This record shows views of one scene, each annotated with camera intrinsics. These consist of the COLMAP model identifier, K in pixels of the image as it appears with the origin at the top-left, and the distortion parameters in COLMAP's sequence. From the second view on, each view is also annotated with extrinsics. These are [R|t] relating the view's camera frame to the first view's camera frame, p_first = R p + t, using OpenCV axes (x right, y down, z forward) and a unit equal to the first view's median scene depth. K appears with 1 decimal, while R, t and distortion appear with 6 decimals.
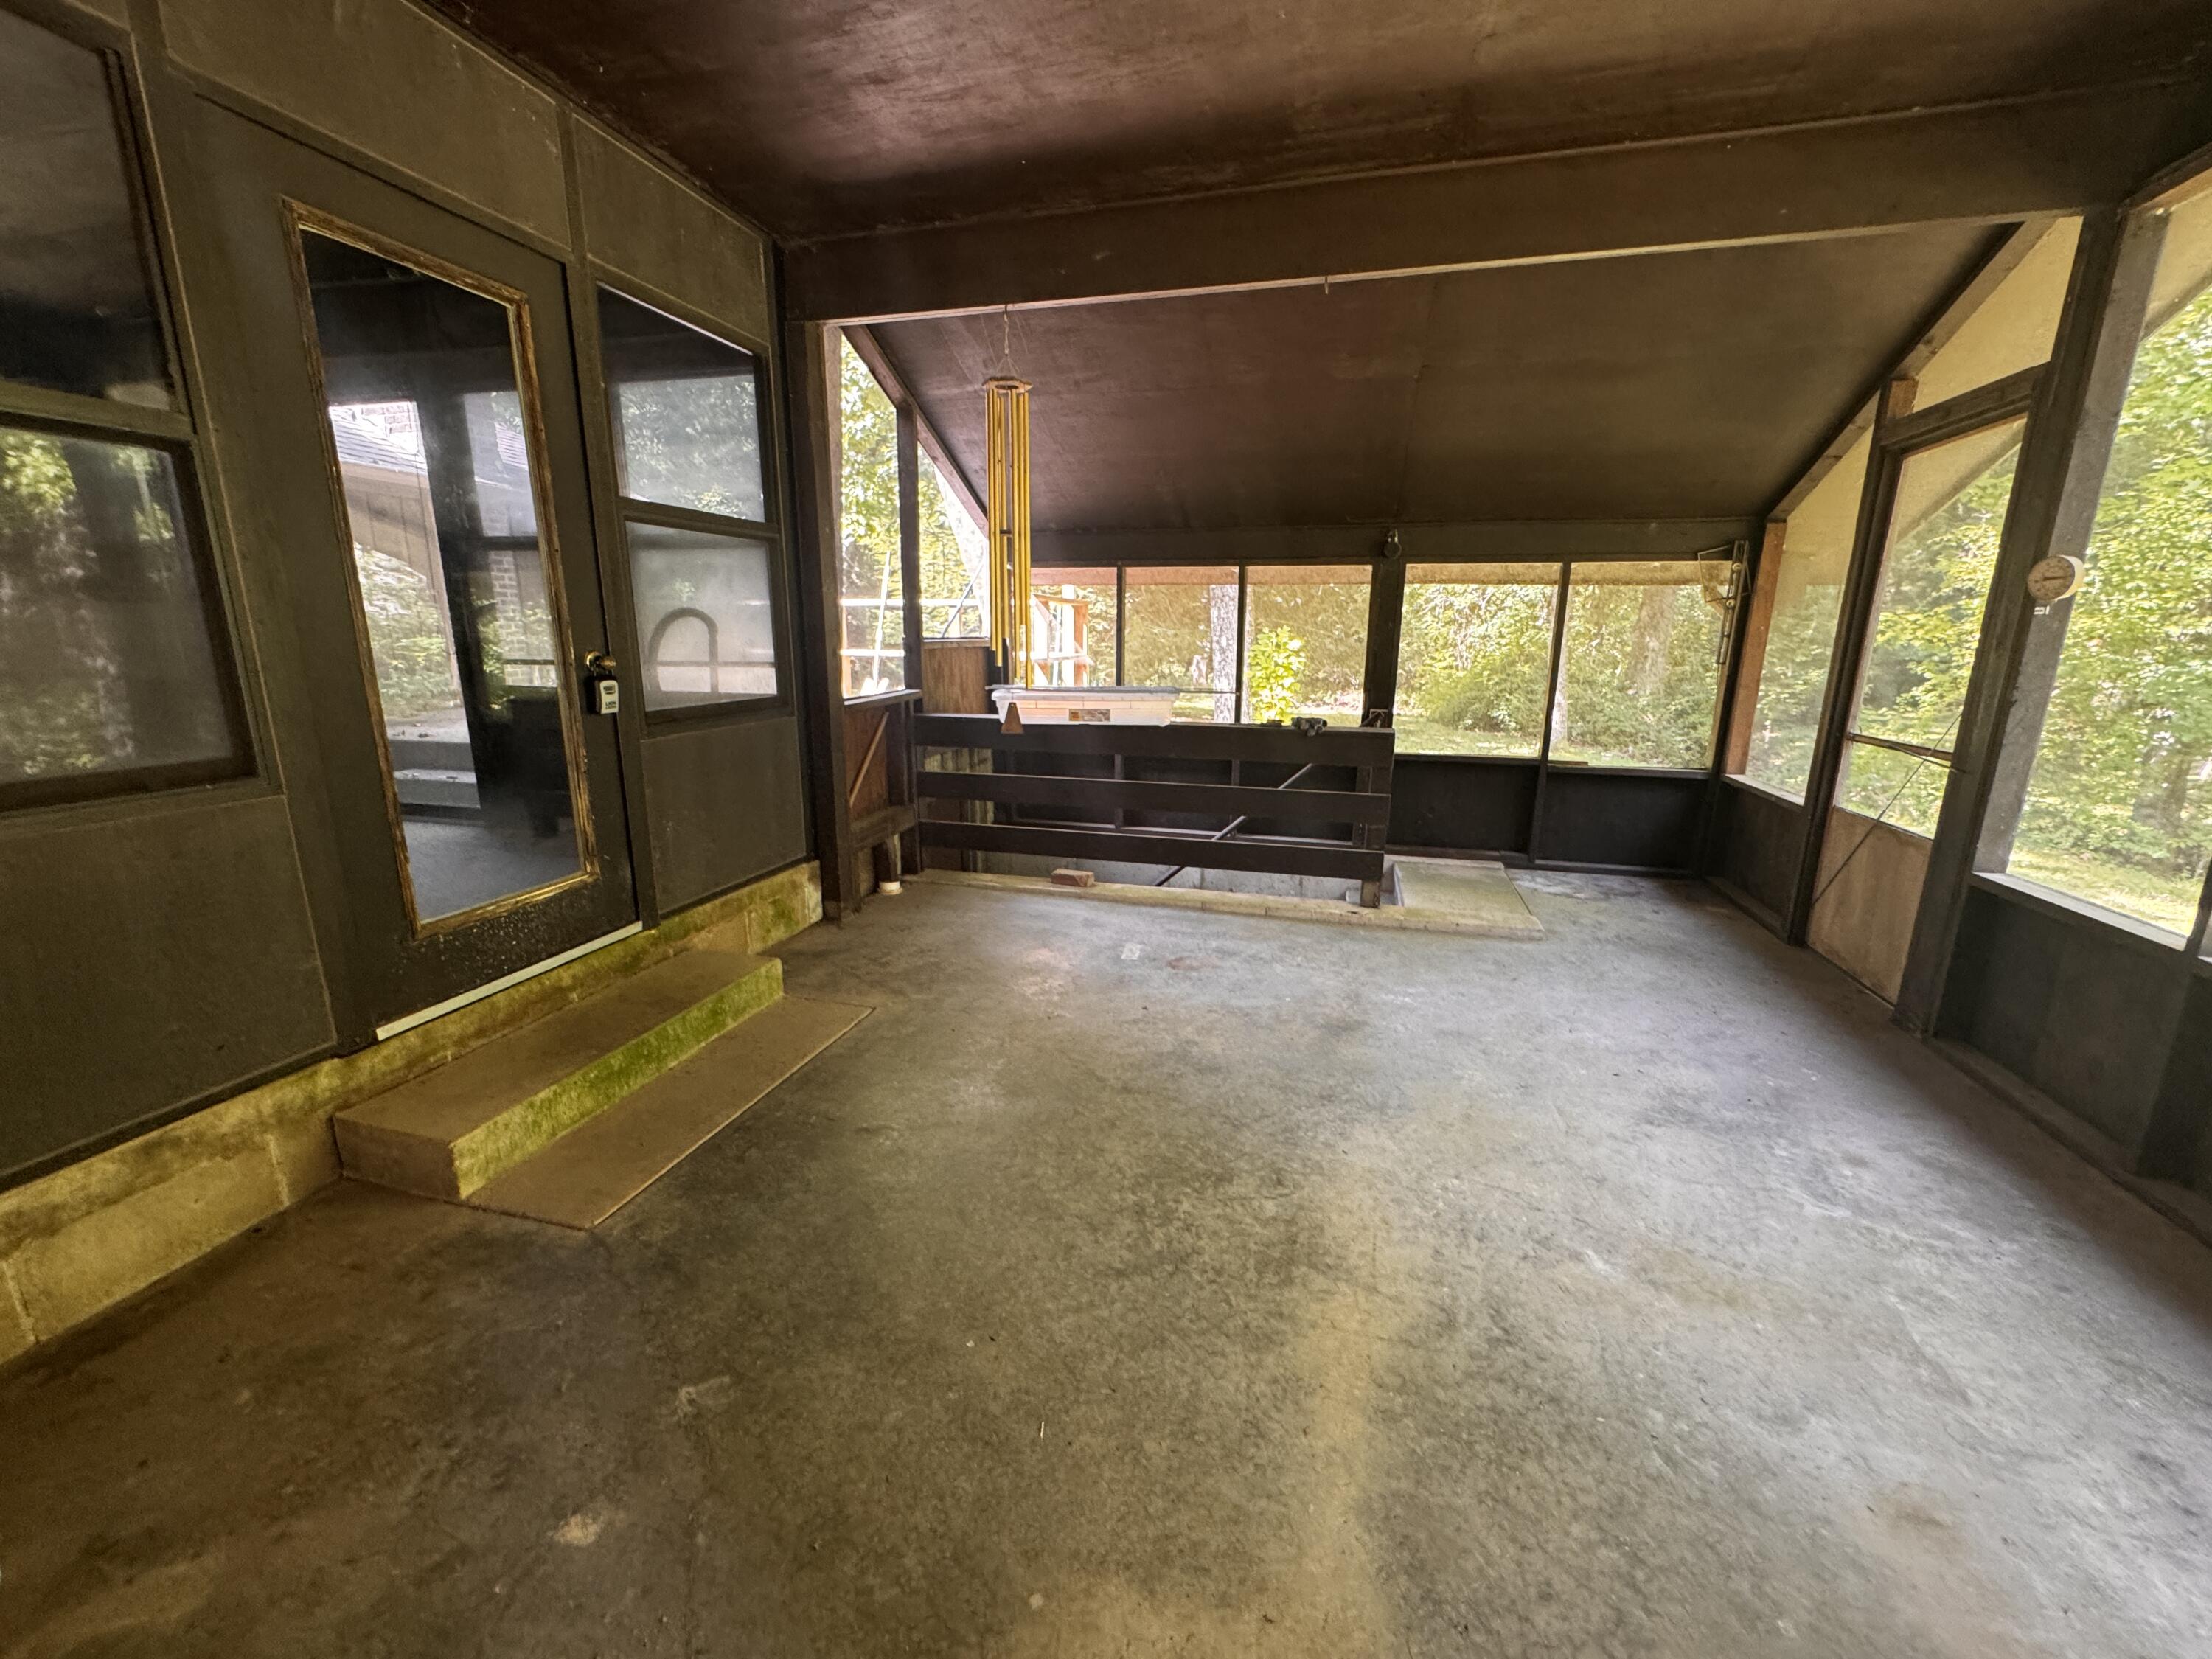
lens RADIAL K [[886.7, 0, 1103.4], [0, 886.7, 833.7], [0, 0, 1]] dist [-0.003453, 0.000340]
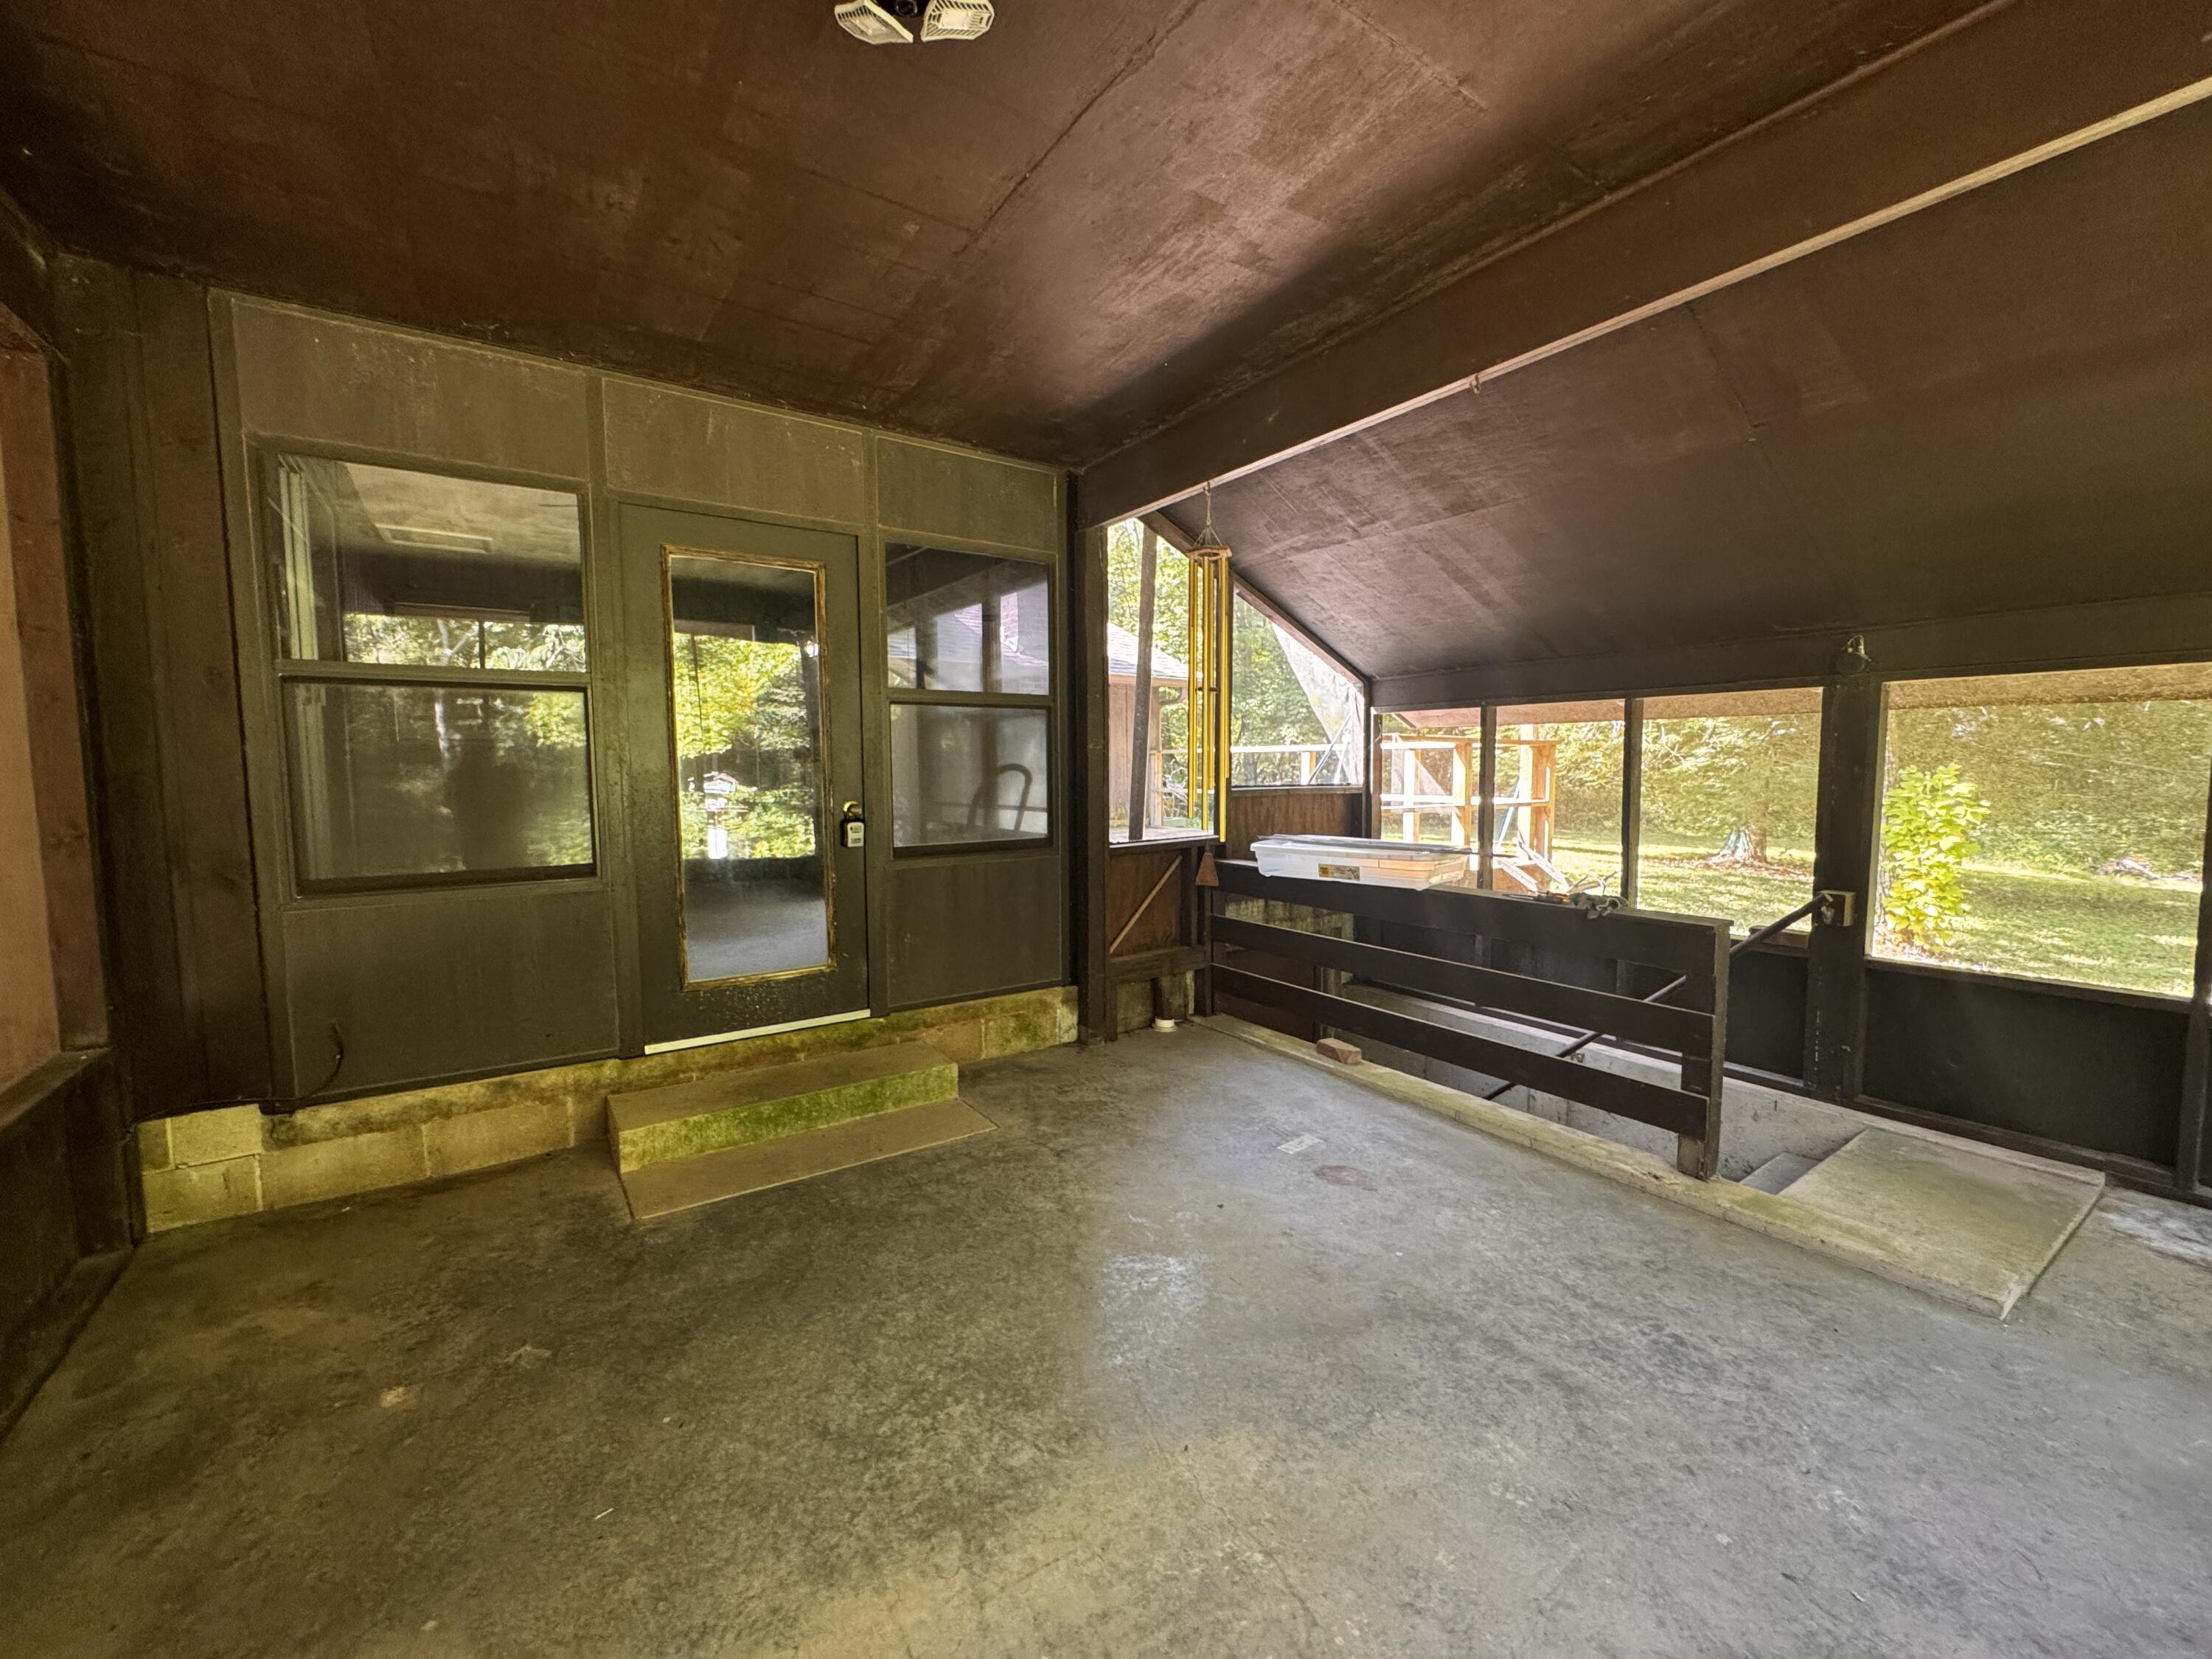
lens RADIAL K [[886.7, 0, 1104.6], [0, 886.7, 830.6], [0, 0, 1]] dist [-0.003453, 0.000340]
pose [[0.761613, 0.036433, -0.647007, 0.462320], [-0.135721, 0.985244, -0.104282, -0.056550], [0.633660, 0.167235, 0.755319, 0.180183]]
